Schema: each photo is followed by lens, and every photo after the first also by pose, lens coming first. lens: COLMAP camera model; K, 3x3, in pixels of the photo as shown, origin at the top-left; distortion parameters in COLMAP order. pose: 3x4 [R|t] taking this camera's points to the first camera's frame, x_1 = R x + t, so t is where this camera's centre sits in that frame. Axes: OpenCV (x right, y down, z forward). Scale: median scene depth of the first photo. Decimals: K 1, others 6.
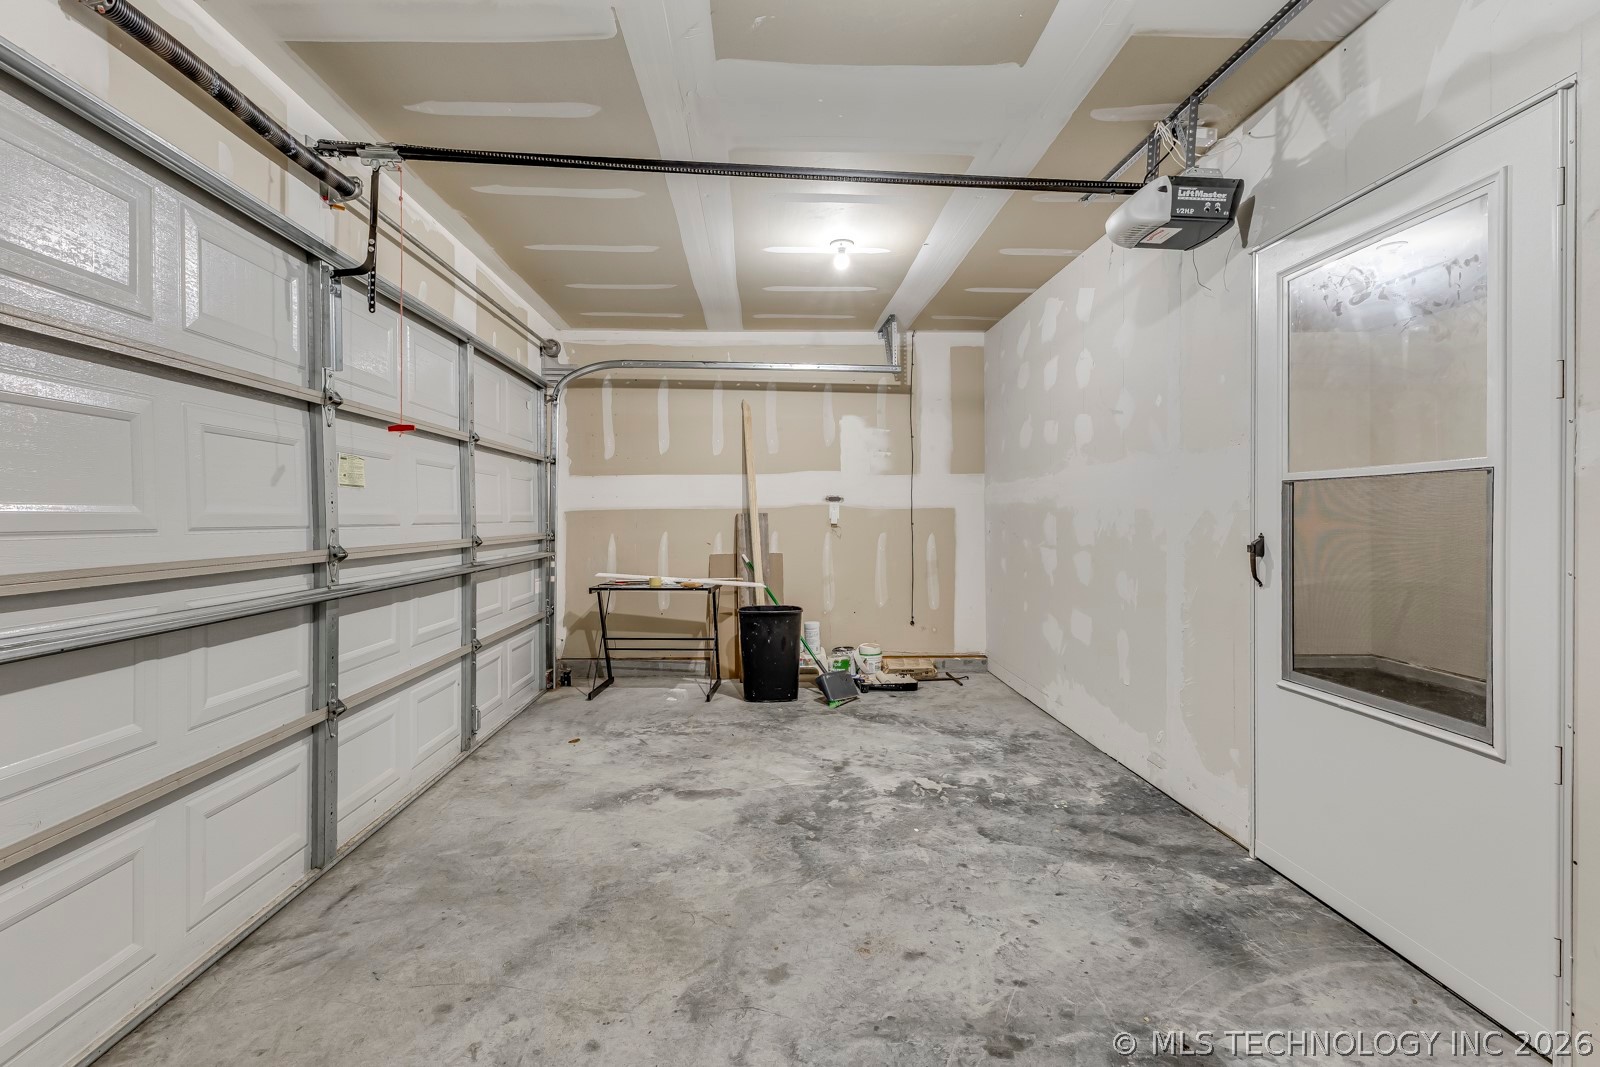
lens RADIAL K [[708.4, 0, 788.7], [0, 708.4, 521.5], [0, 0, 1]] dist [0.005125, 0.000179]
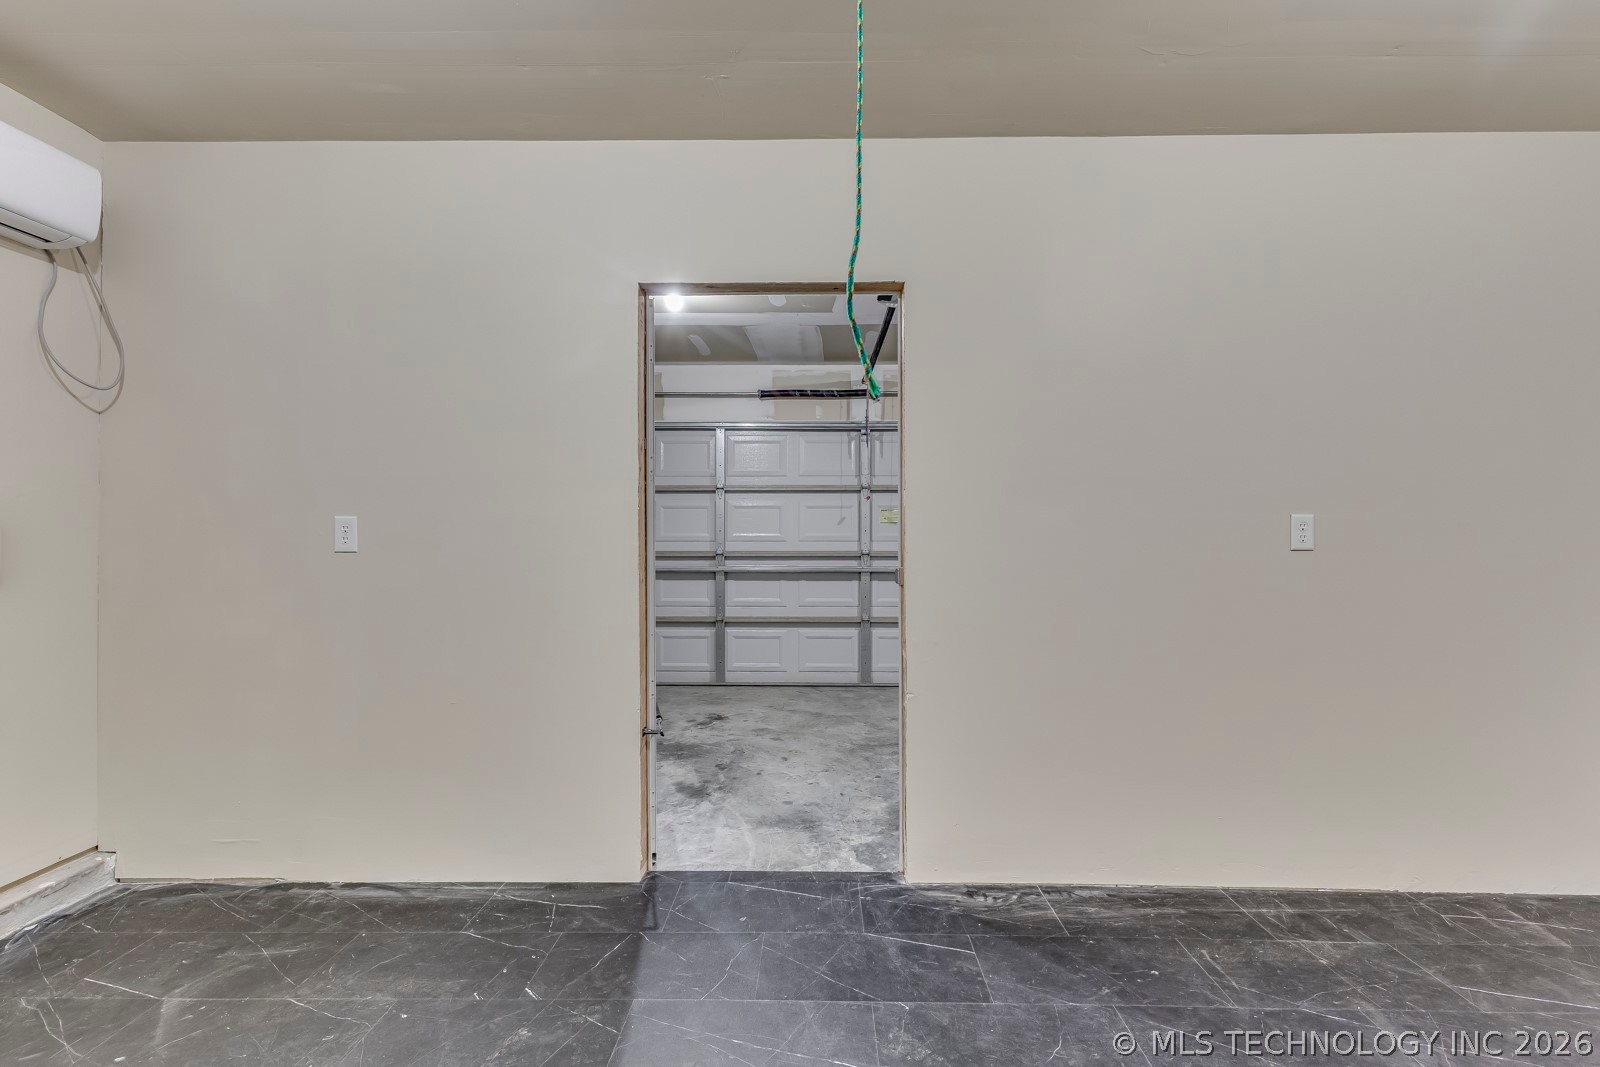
lens RADIAL K [[708.4, 0, 796.7], [0, 708.4, 530.8], [0, 0, 1]] dist [0.005125, 0.000179]
pose [[-0.046405, 0.006588, -0.998901, 1.864985], [-0.008773, 0.999937, 0.007002, -0.045349], [0.998884, 0.009089, -0.046344, 0.955168]]
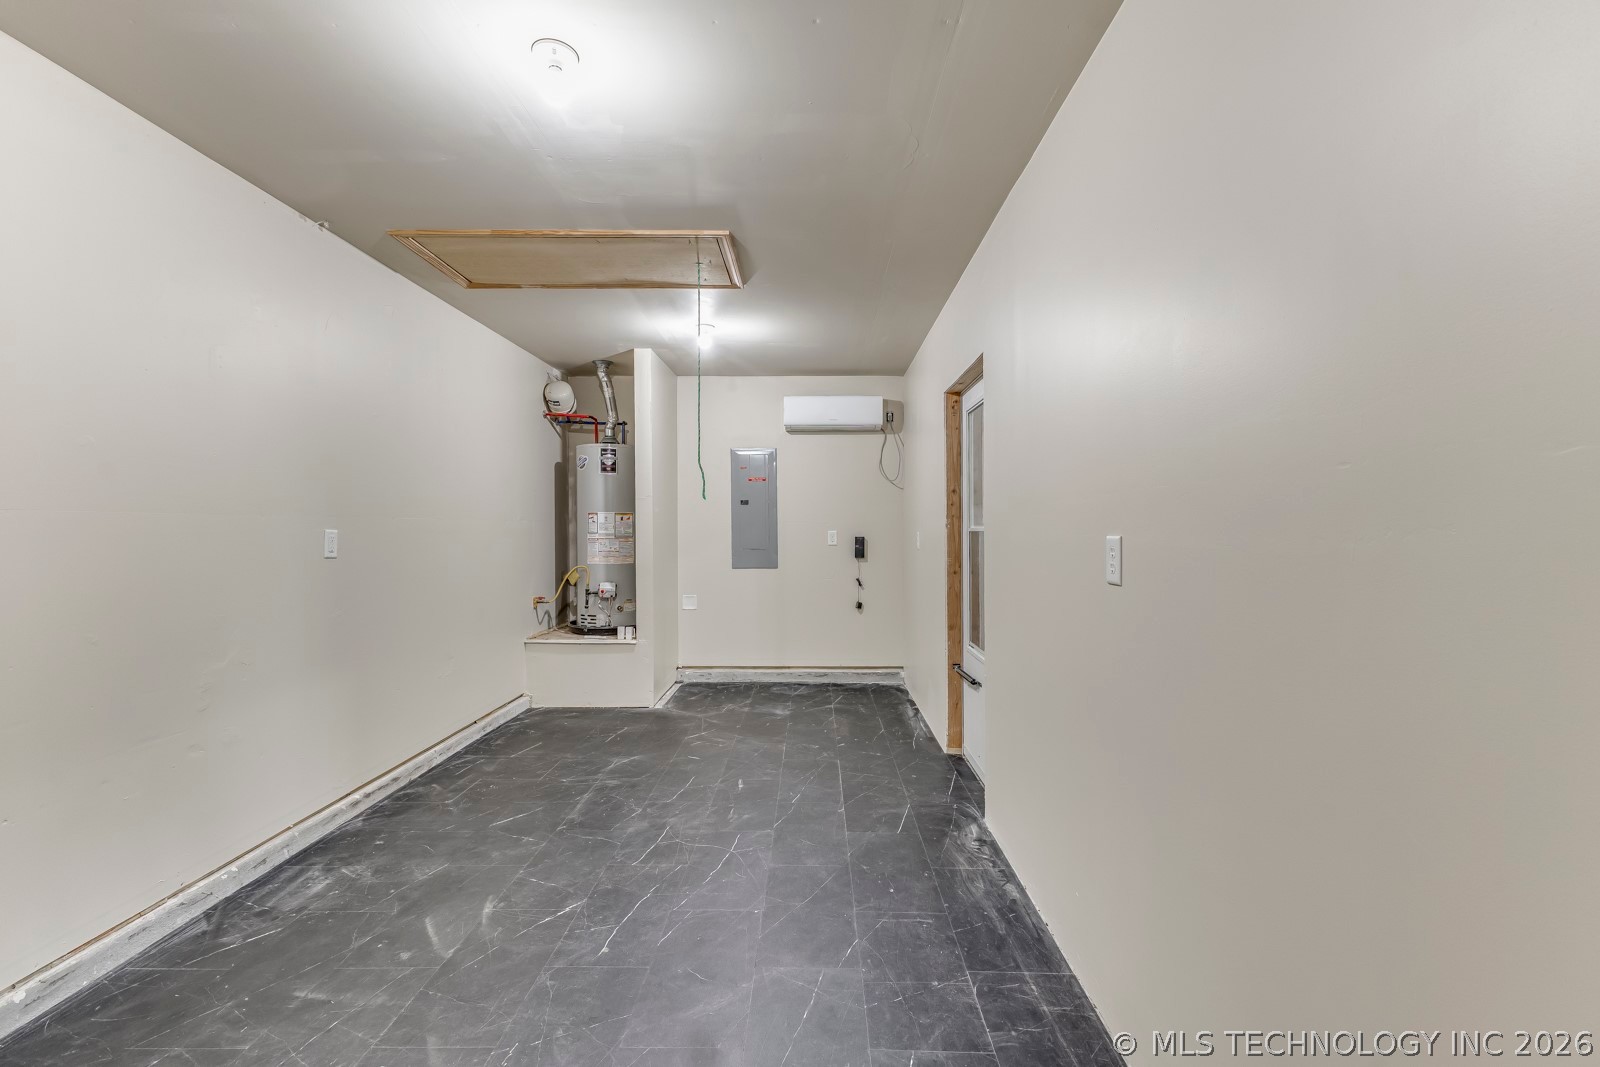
lens RADIAL K [[708.4, 0, 805.6], [0, 708.4, 528.2], [0, 0, 1]] dist [0.005125, 0.000179]
pose [[-0.999385, -0.002084, 0.034992, 1.059191], [-0.001636, 0.999916, 0.012827, -0.089637], [-0.035016, 0.012761, -0.999305, 2.510088]]
